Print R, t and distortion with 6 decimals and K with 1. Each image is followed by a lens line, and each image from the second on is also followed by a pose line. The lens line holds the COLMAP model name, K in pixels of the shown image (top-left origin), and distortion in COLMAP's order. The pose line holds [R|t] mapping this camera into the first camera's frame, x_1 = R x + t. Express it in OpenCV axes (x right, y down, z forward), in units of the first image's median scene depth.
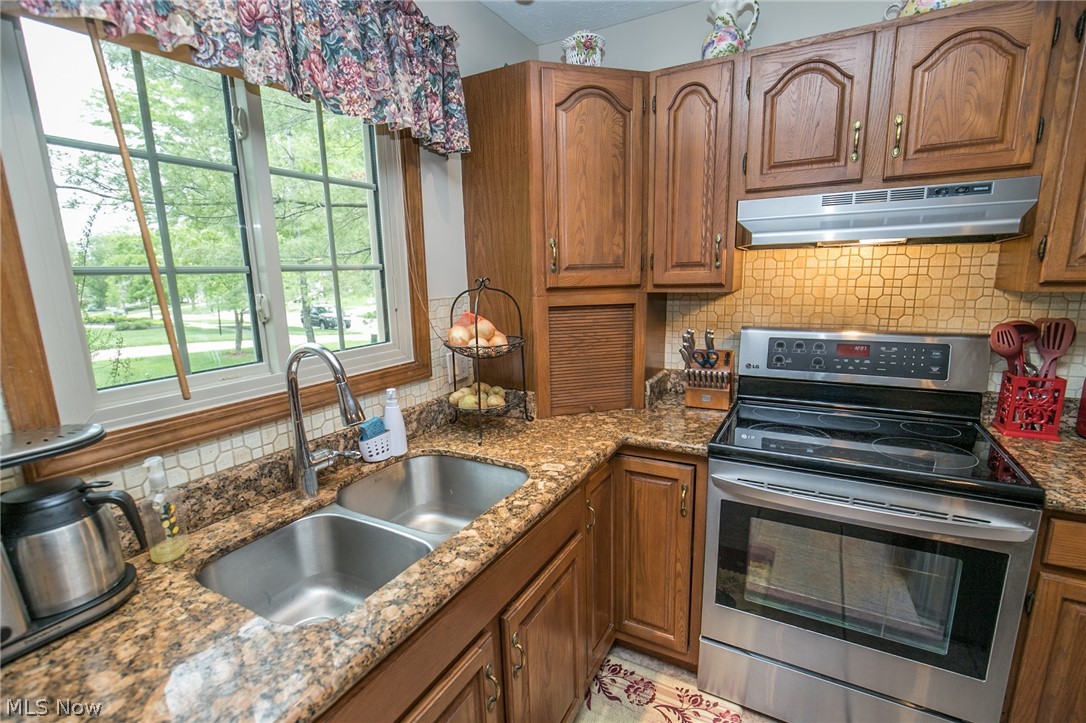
lens RADIAL K [[490.2, 0, 542.2], [0, 490.2, 372.0], [0, 0, 1]] dist [-0.012812, 0.001195]
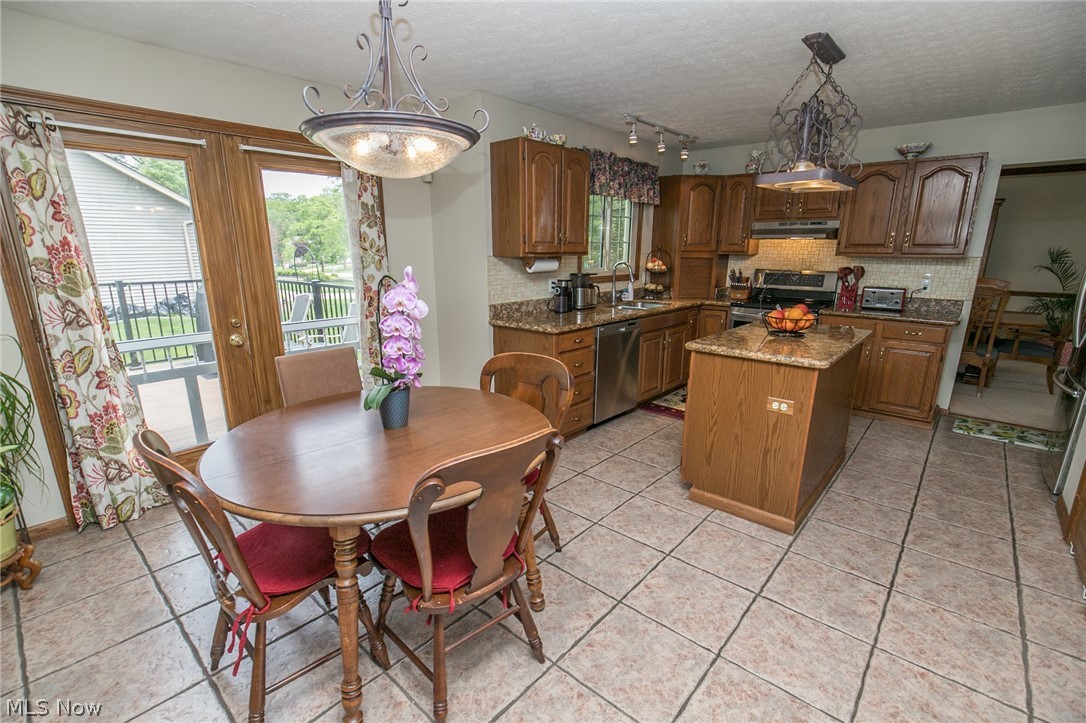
lens RADIAL K [[490.2, 0, 542.2], [0, 490.2, 372.0], [0, 0, 1]] dist [-0.012812, 0.001195]
pose [[0.976049, 0.080749, -0.202008, -0.156246], [-0.070094, 0.995772, 0.059366, 0.444393], [0.205948, -0.043785, 0.977583, -2.108809]]
